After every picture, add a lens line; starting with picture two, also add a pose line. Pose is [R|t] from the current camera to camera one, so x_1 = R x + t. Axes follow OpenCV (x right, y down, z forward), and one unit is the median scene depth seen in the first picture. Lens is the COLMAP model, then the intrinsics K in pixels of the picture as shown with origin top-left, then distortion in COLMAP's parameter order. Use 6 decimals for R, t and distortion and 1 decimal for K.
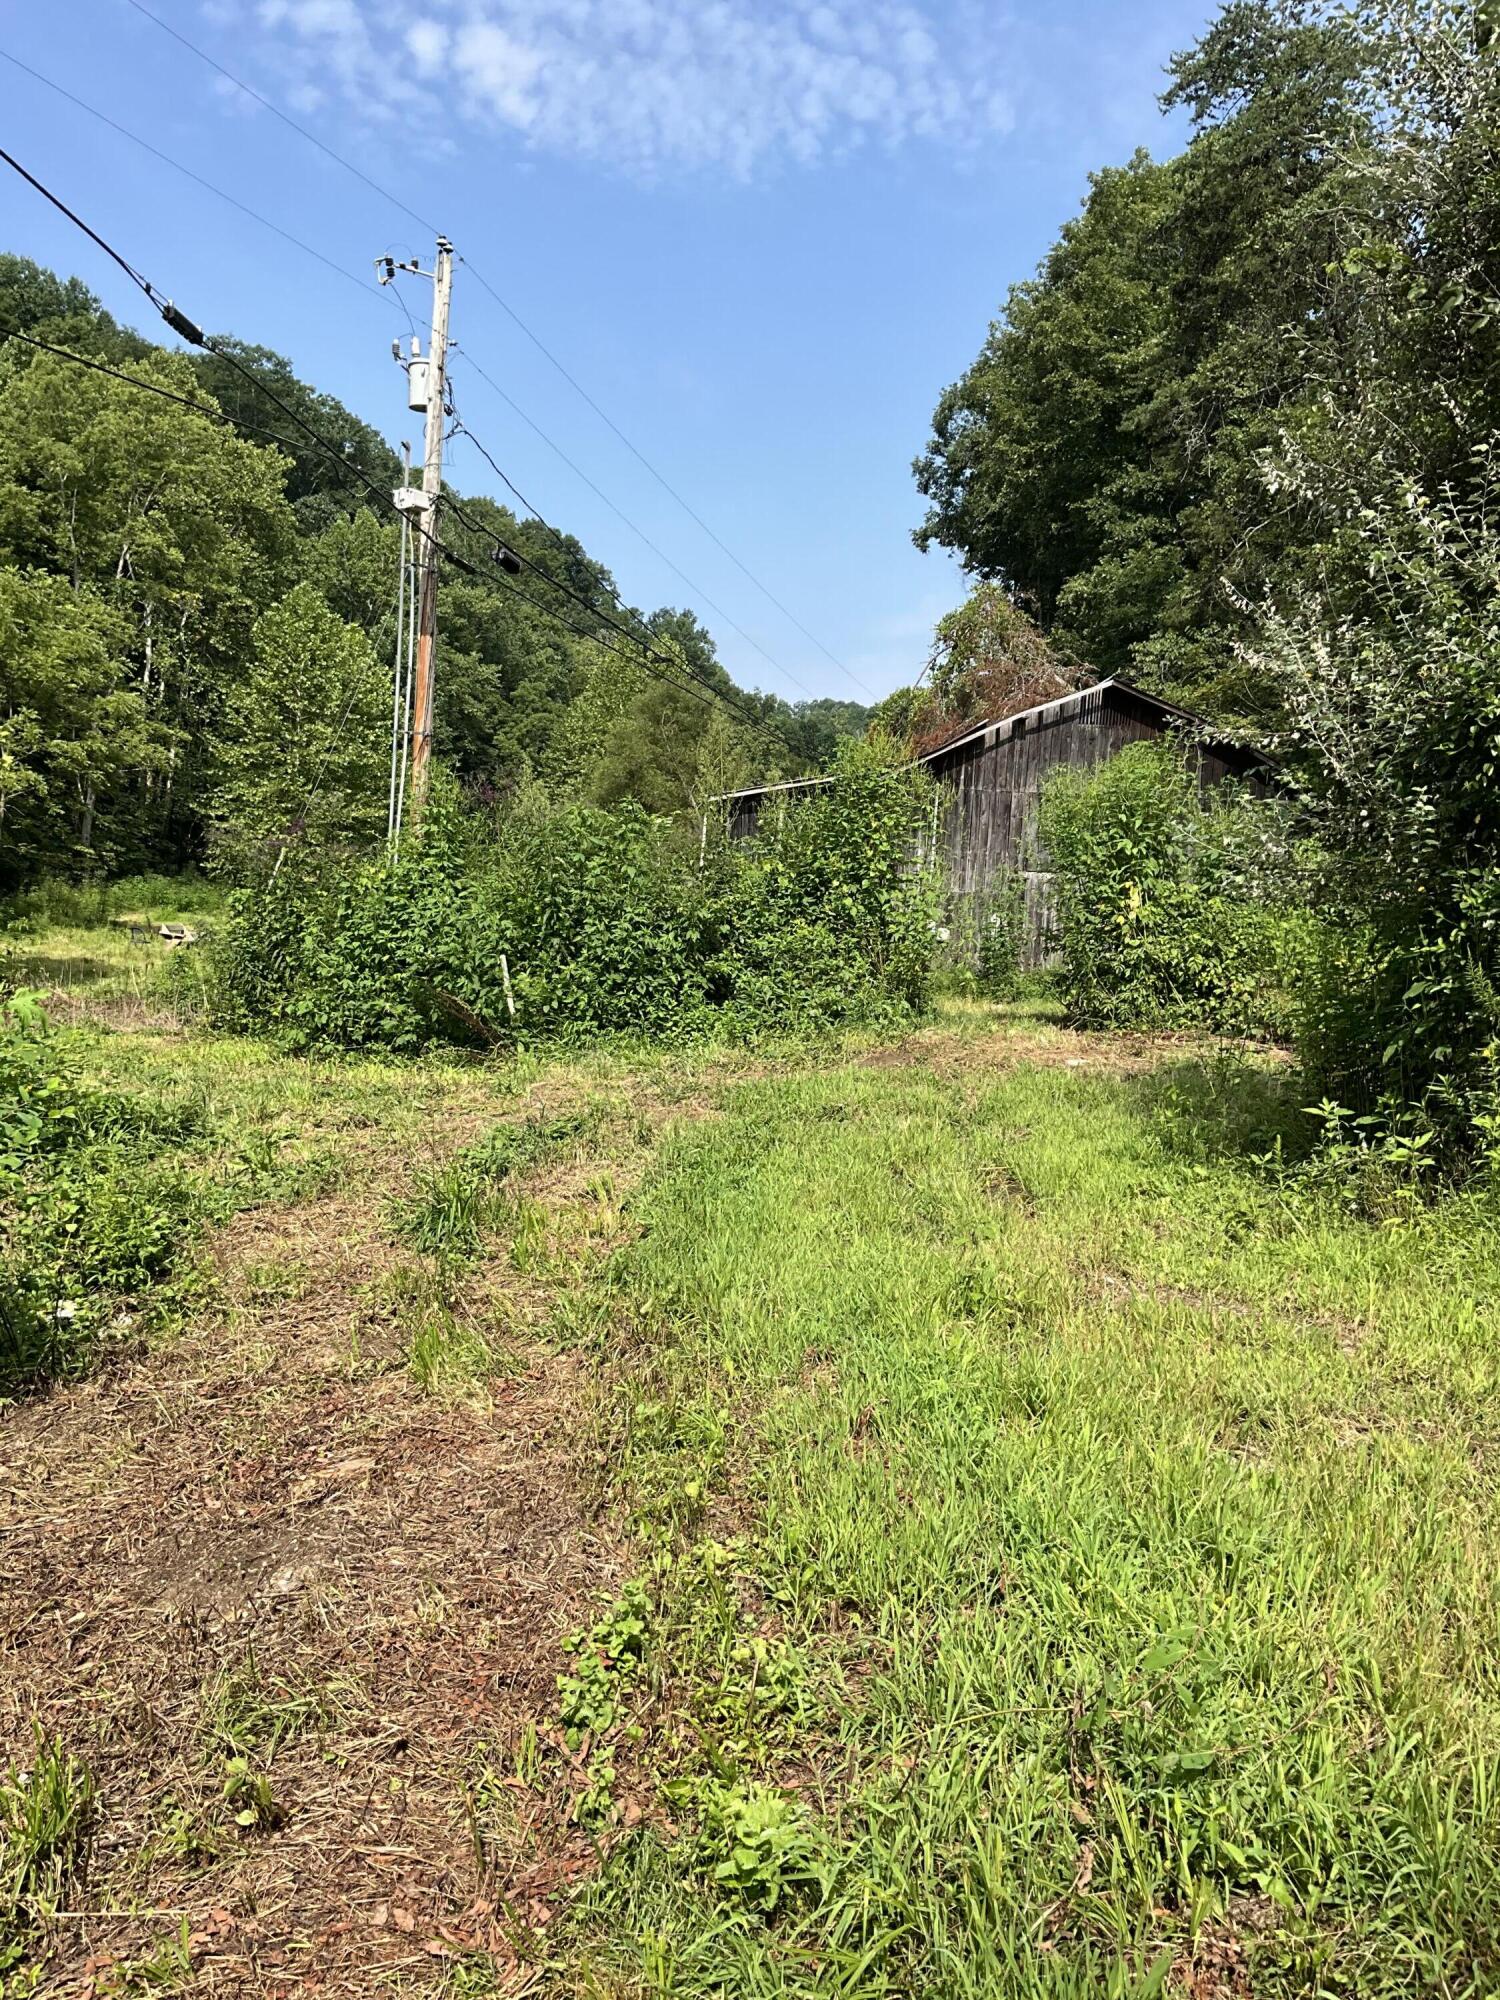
lens RADIAL K [[1662.6, 0, 754.1], [0, 1662.6, 1007.4], [0, 0, 1]] dist [0.129051, -0.275914]
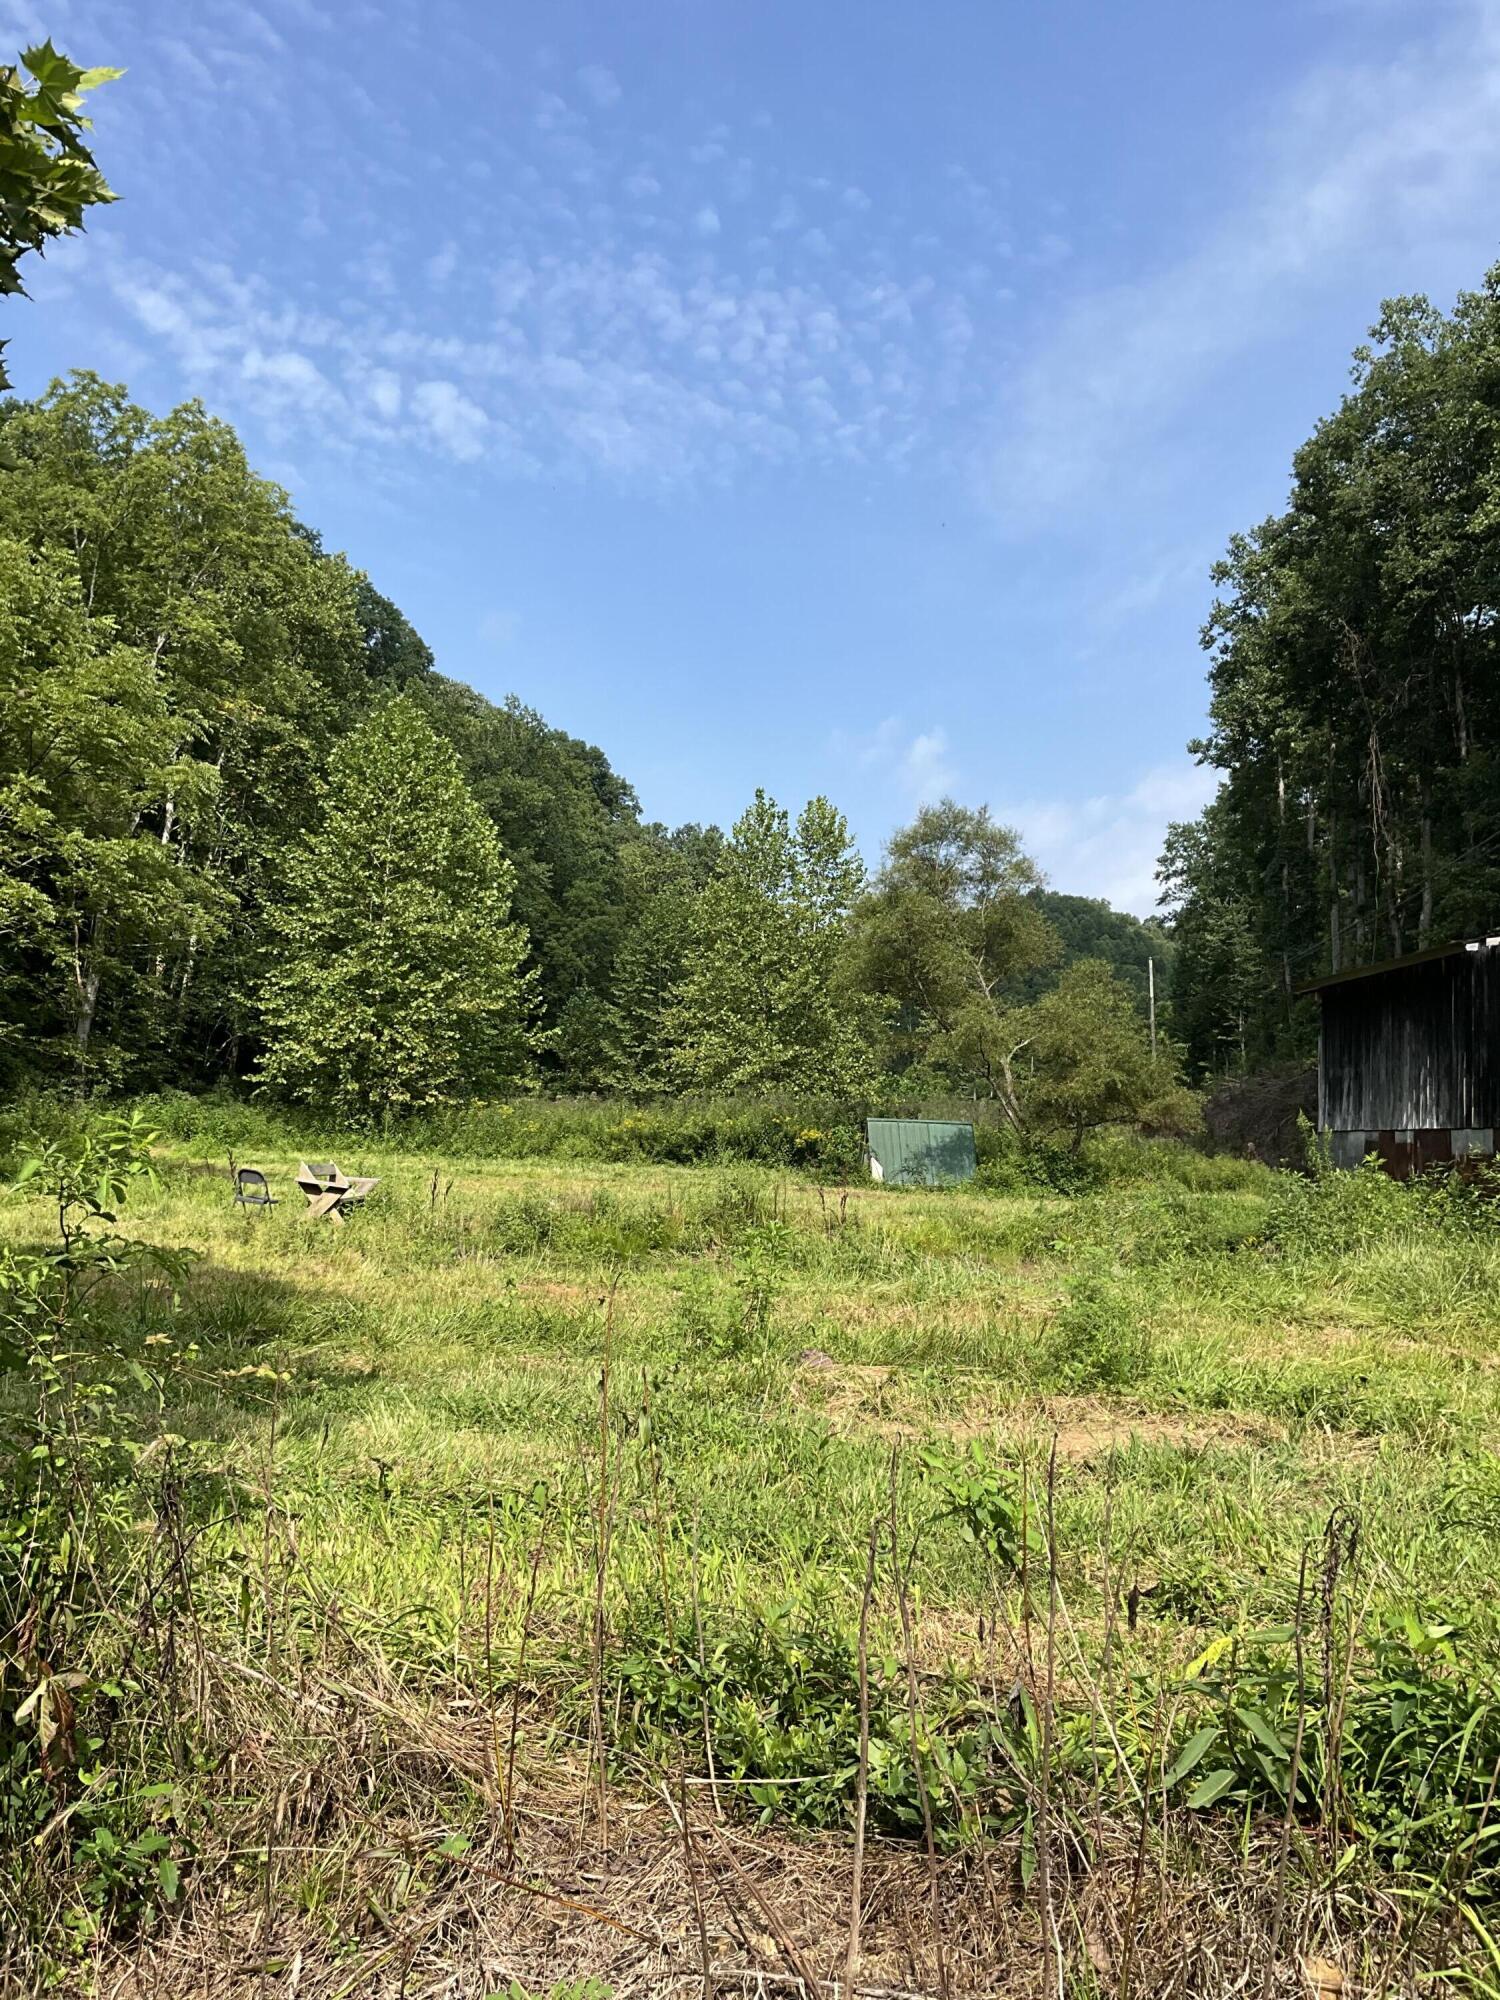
lens RADIAL K [[1688.1, 0, 750.0], [0, 1688.1, 1000.0], [0, 0, 1]] dist [0.130268, -0.237903]
pose [[0.999881, 0.003166, 0.015131, -0.126960], [-0.000947, 0.989510, -0.144465, -0.013861], [-0.015430, 0.144433, 0.989394, 0.282577]]
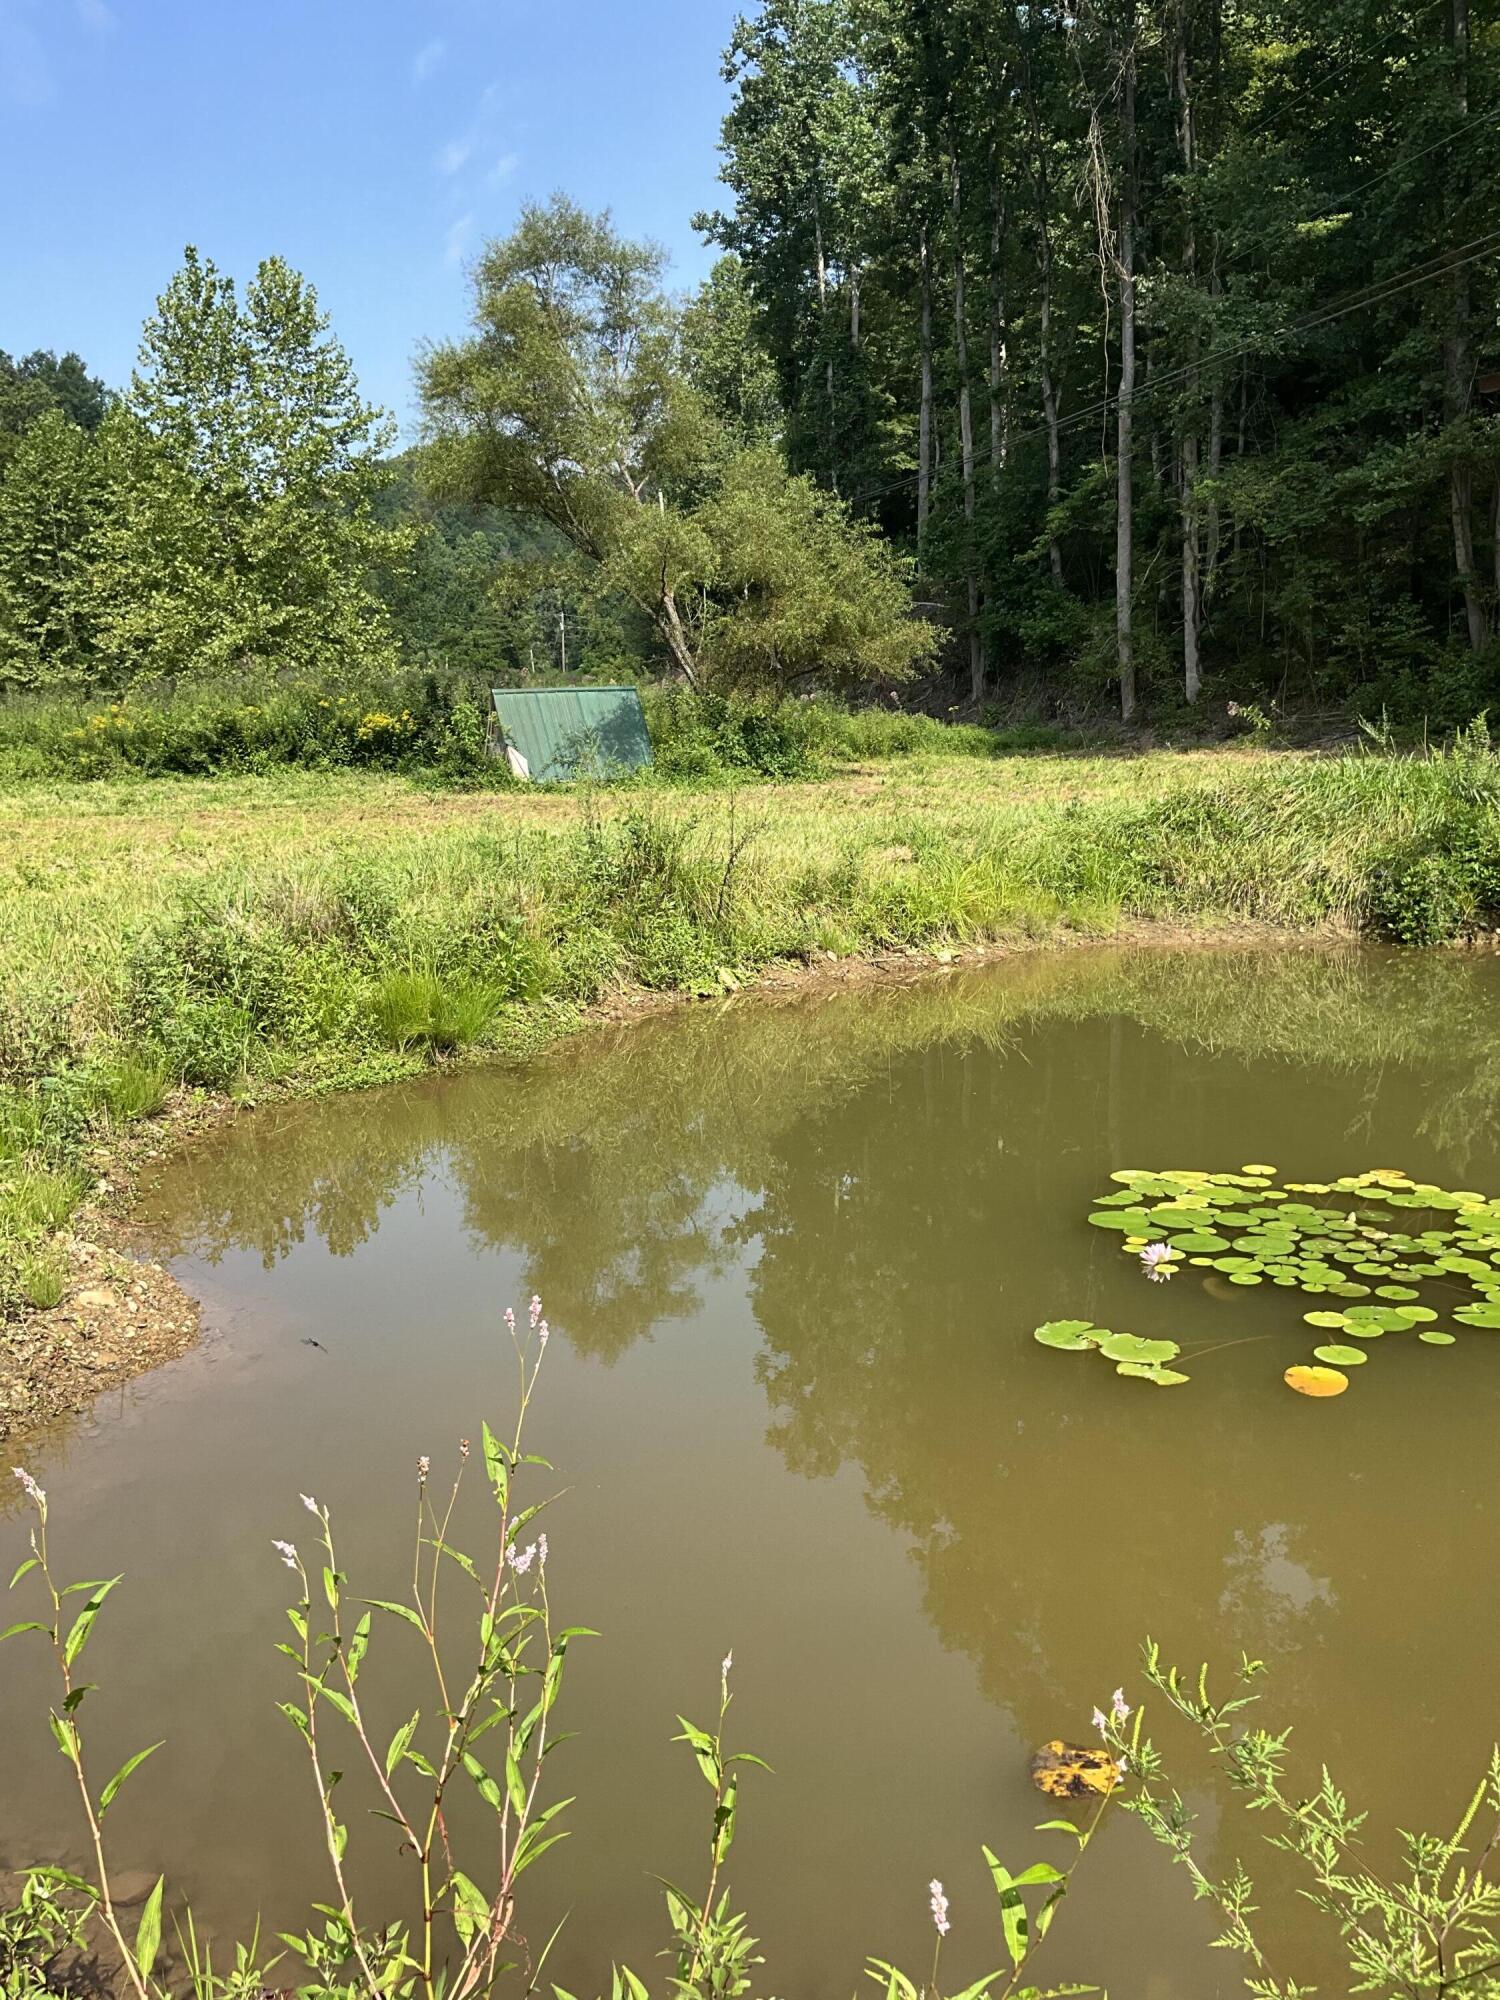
lens RADIAL K [[1662.6, 0, 754.1], [0, 1662.6, 1007.4], [0, 0, 1]] dist [0.129051, -0.275914]
pose [[0.932918, -0.129361, 0.336050, -0.167379], [0.091799, 0.987847, 0.125422, -0.028418], [-0.348191, -0.086160, 0.933456, 0.478805]]
